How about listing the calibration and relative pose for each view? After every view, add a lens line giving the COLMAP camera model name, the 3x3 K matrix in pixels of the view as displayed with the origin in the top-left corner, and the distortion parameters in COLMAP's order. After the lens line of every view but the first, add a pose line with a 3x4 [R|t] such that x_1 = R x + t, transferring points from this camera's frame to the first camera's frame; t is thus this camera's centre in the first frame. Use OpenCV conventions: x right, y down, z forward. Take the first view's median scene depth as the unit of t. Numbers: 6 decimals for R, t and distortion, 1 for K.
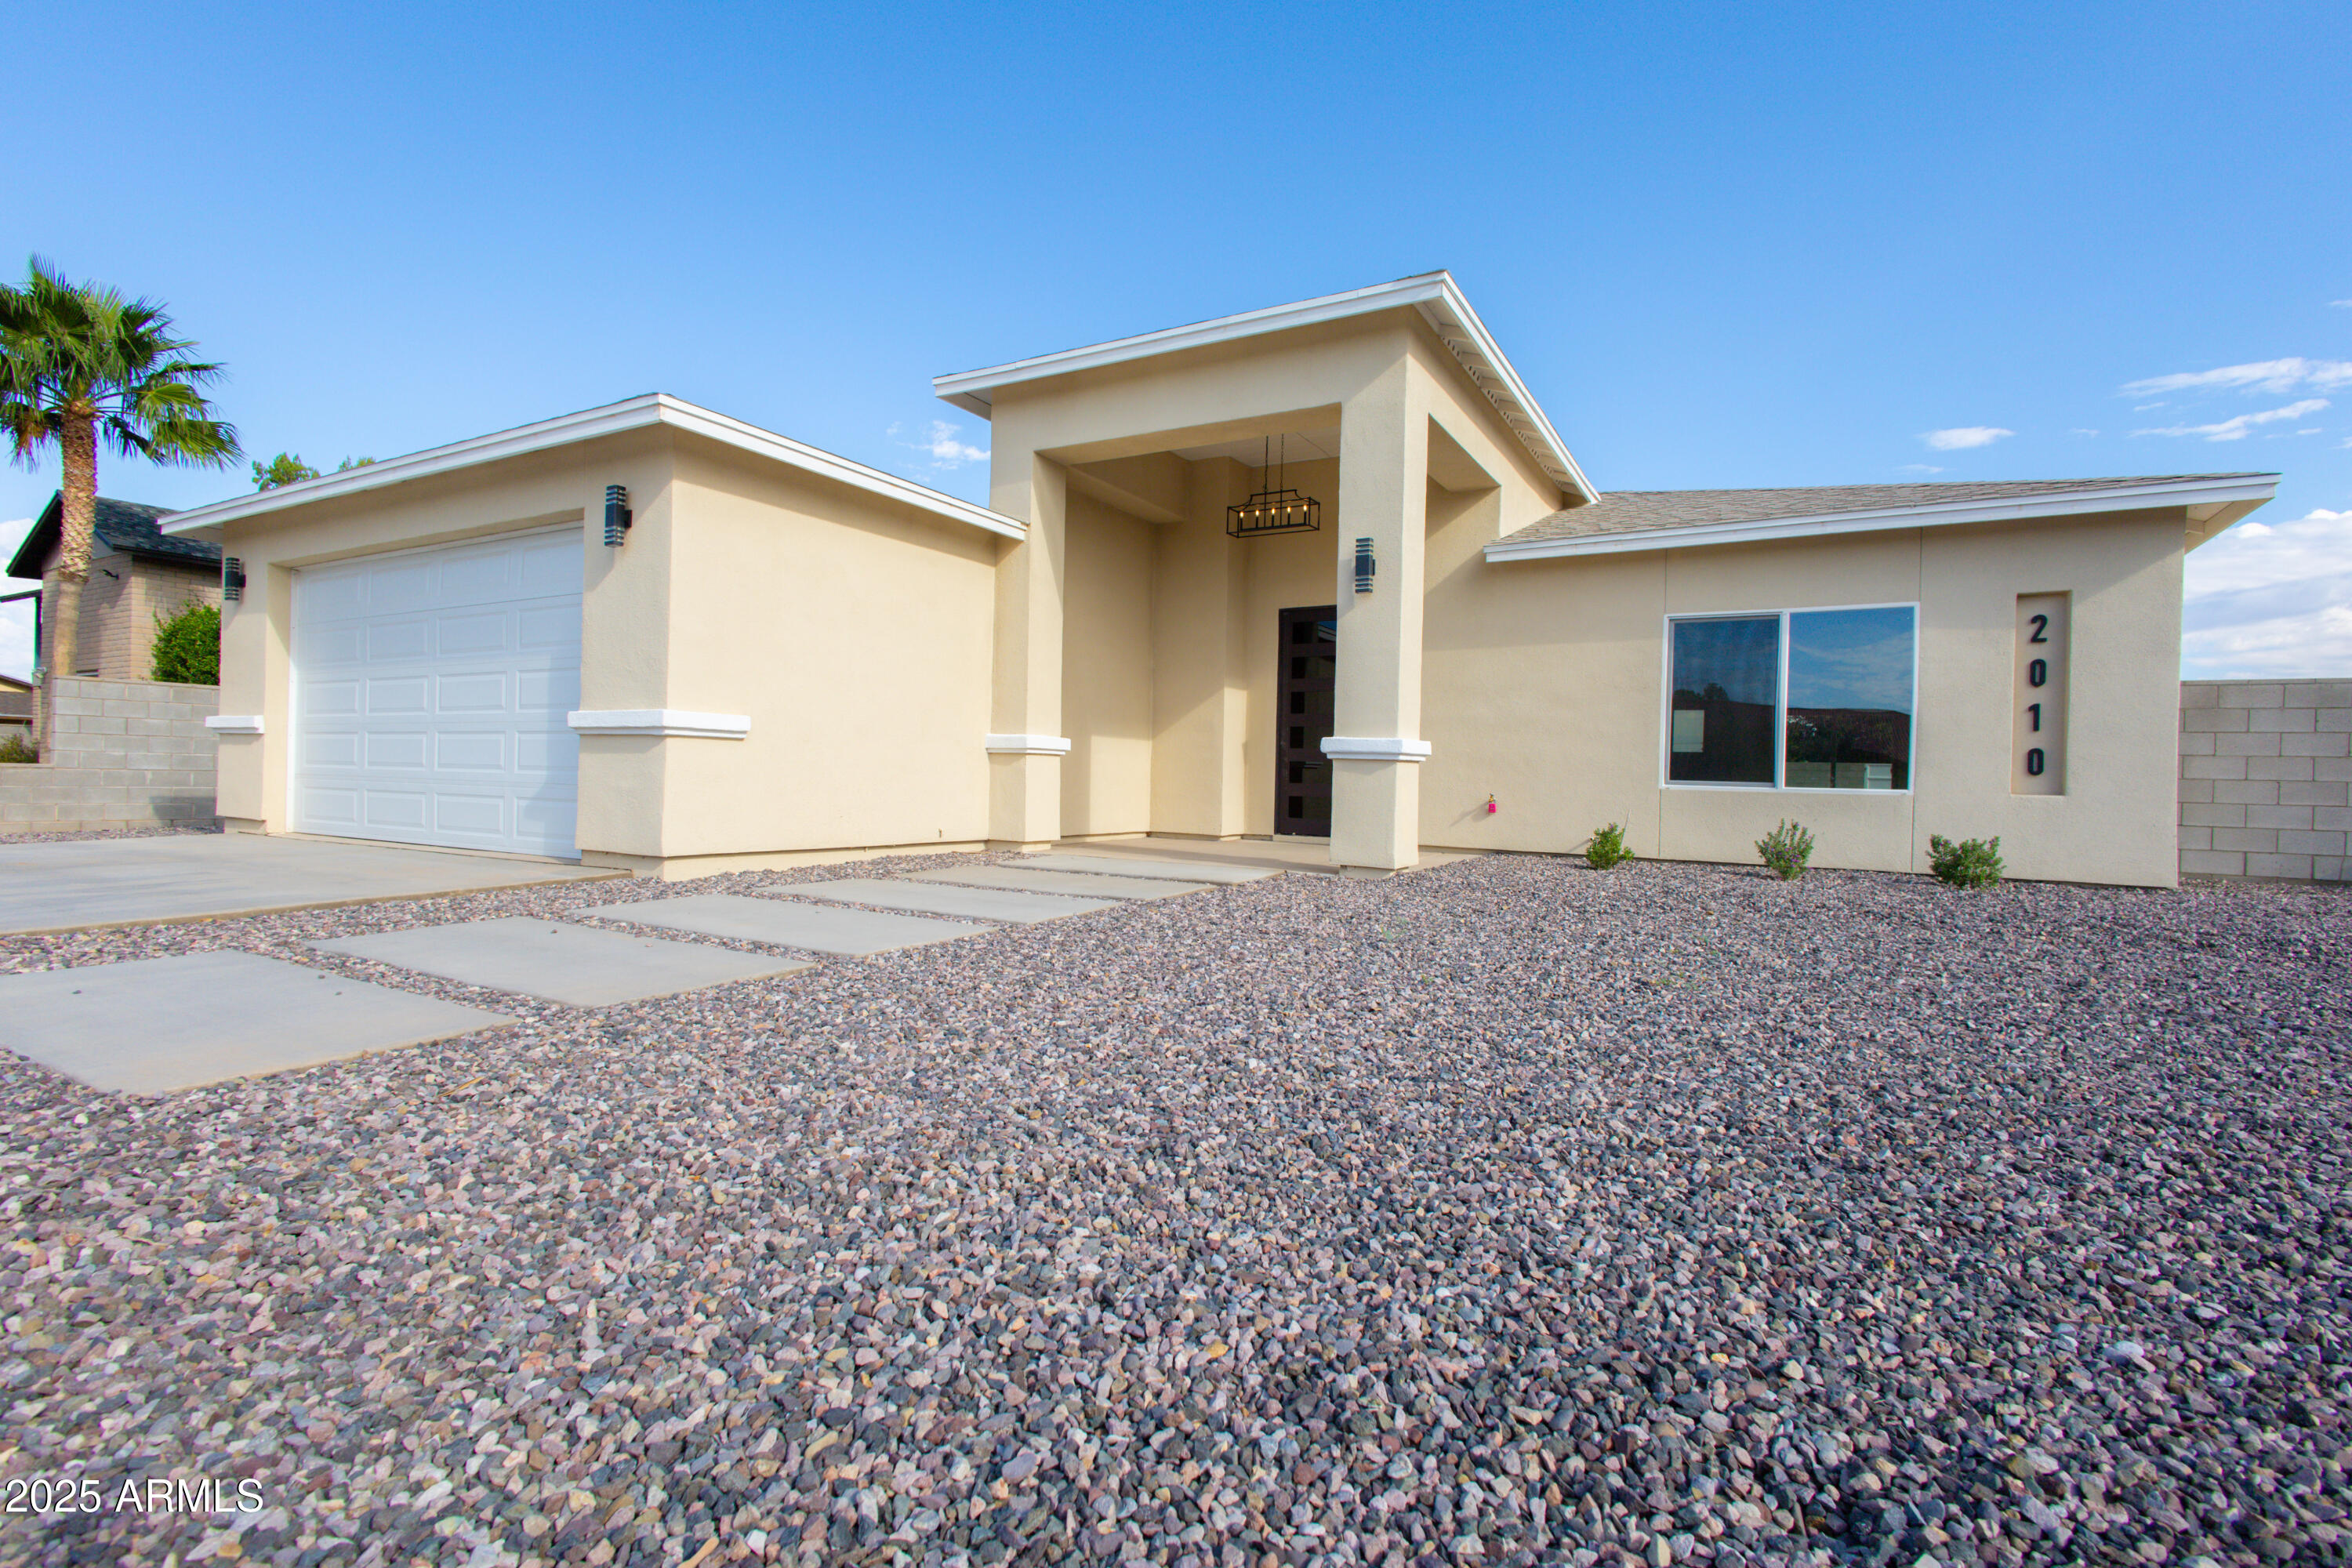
lens RADIAL K [[1077.0, 0, 1176.7], [0, 1077.0, 788.9], [0, 0, 1]] dist [0.002815, 0.000421]
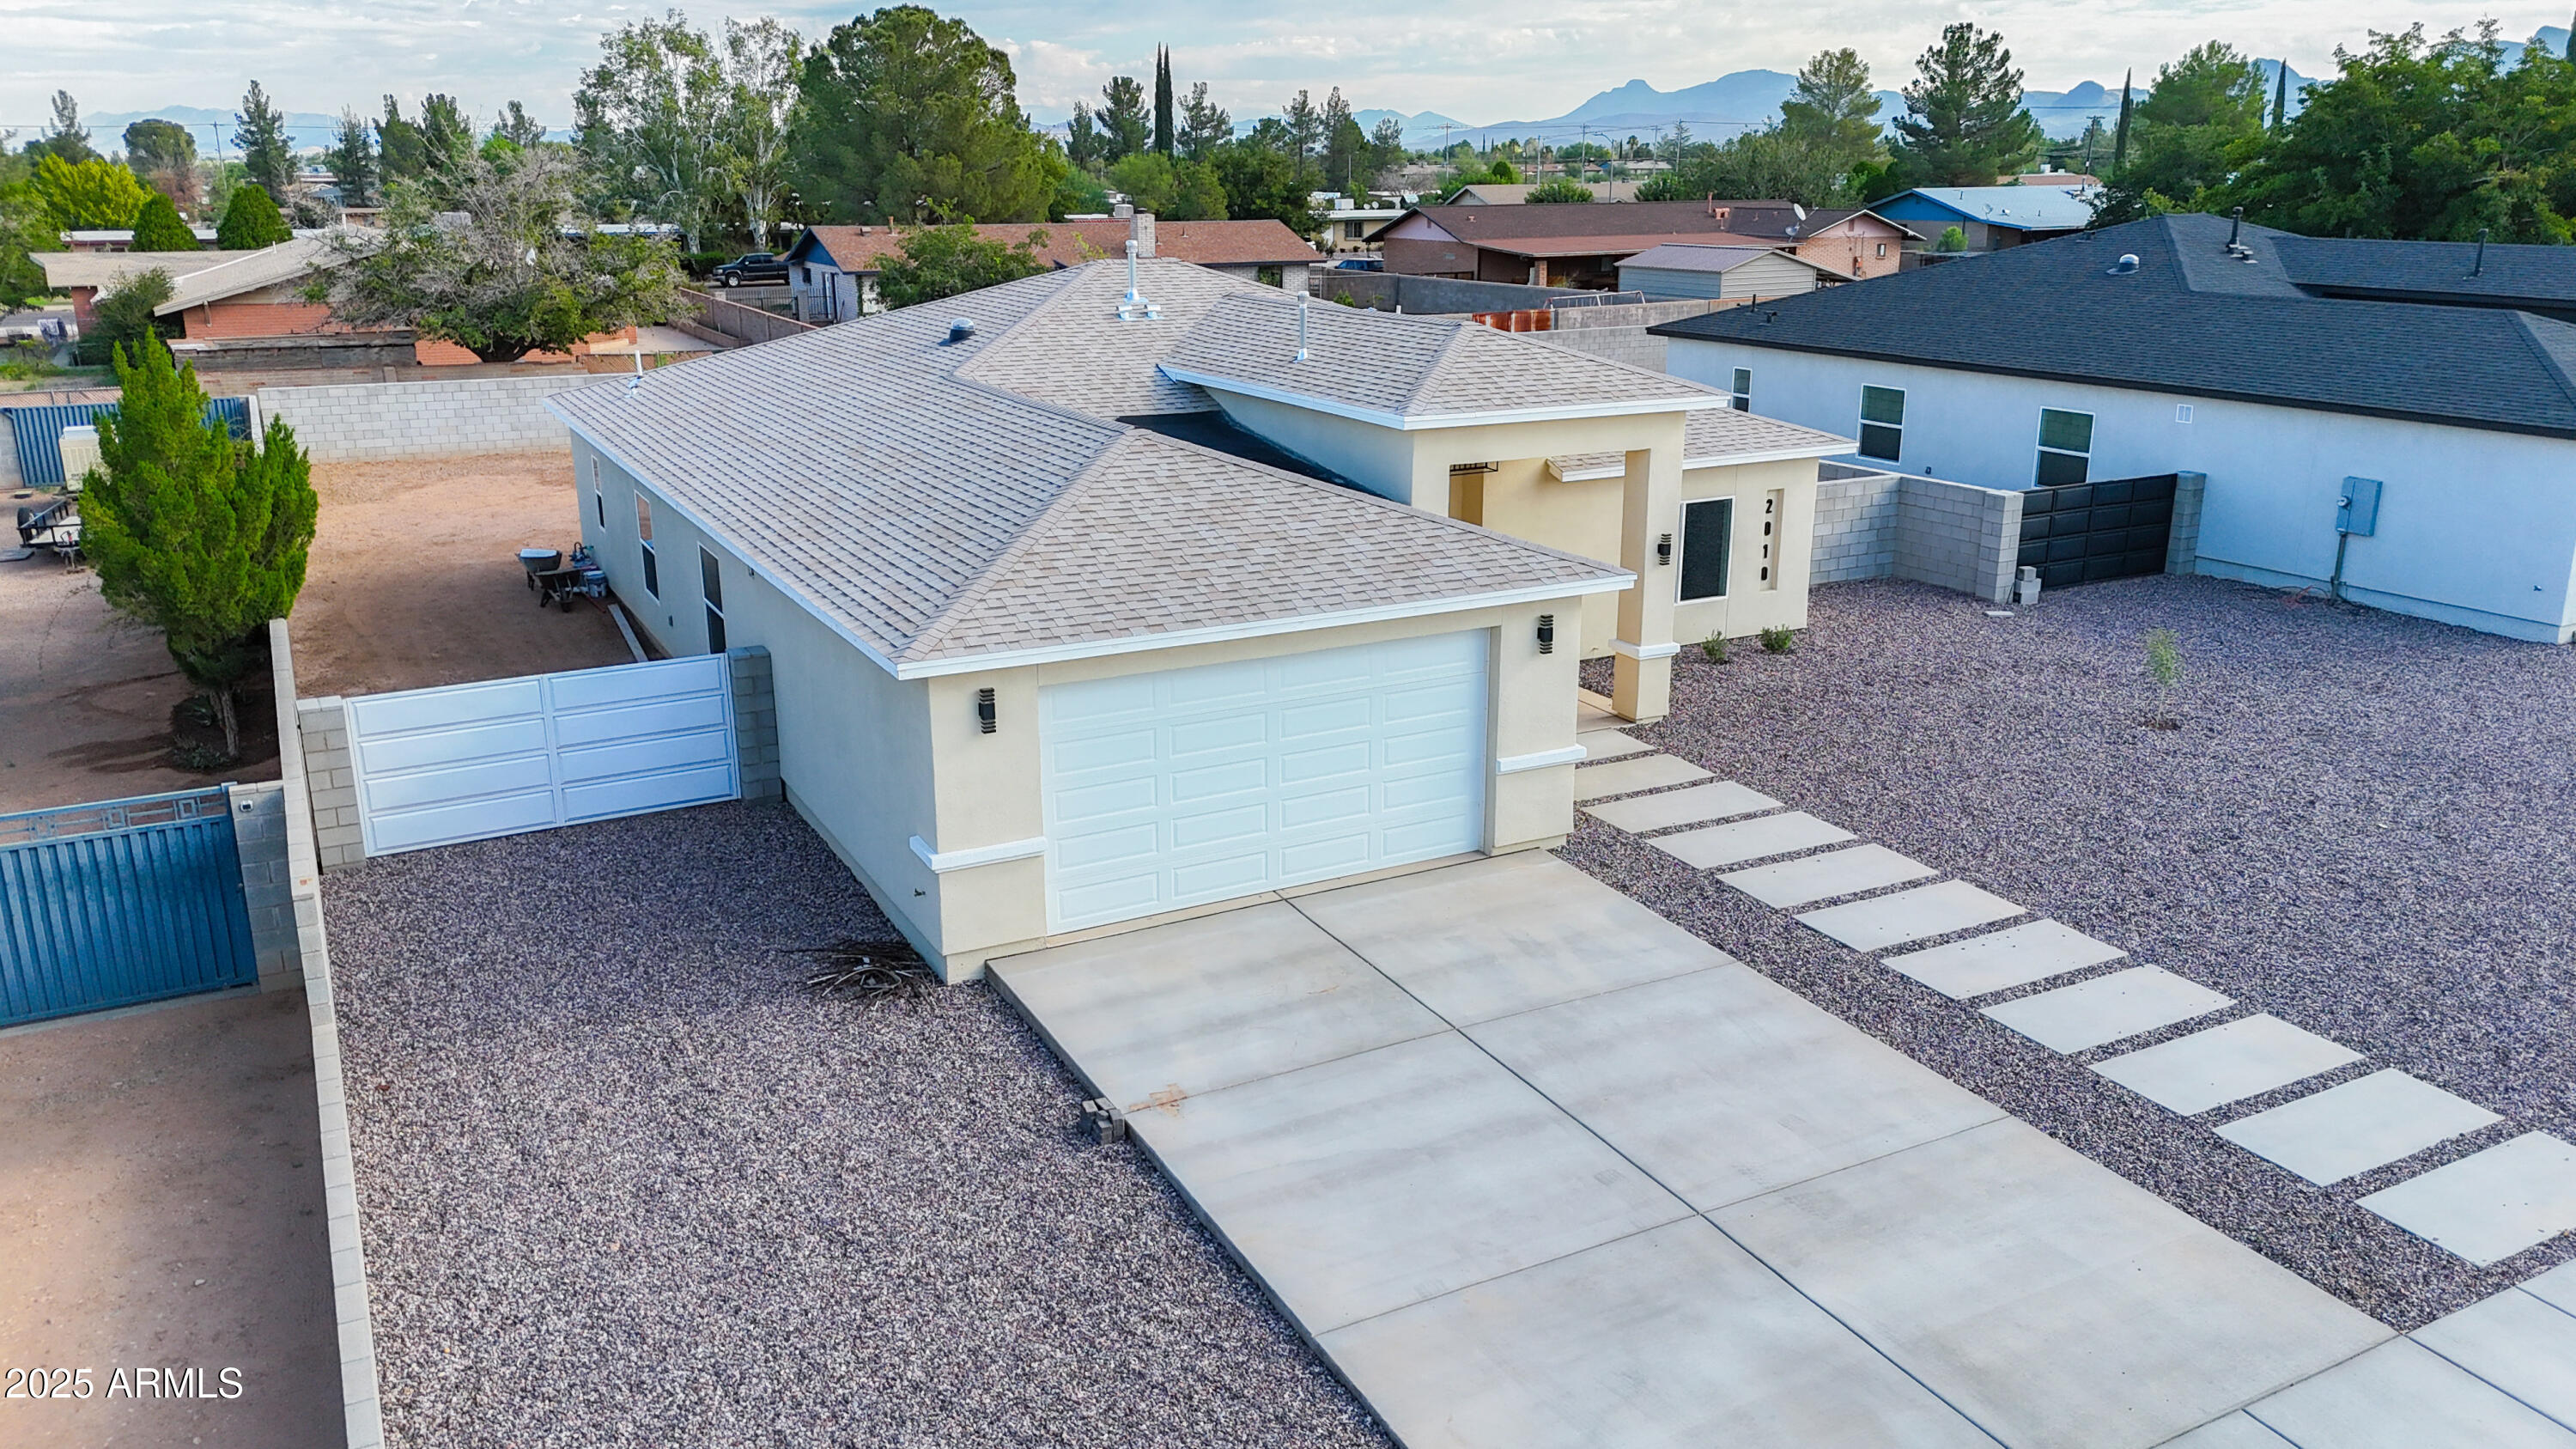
lens RADIAL K [[1895.6, 0, 1287.2], [0, 1895.6, 720.4], [0, 0, 1]] dist [0.062711, -0.057283]
pose [[0.530753, -0.262402, 0.805883, -2.237041], [0.025804, 0.955426, 0.294101, -0.718897], [-0.847134, -0.135300, 0.513866, -0.066900]]
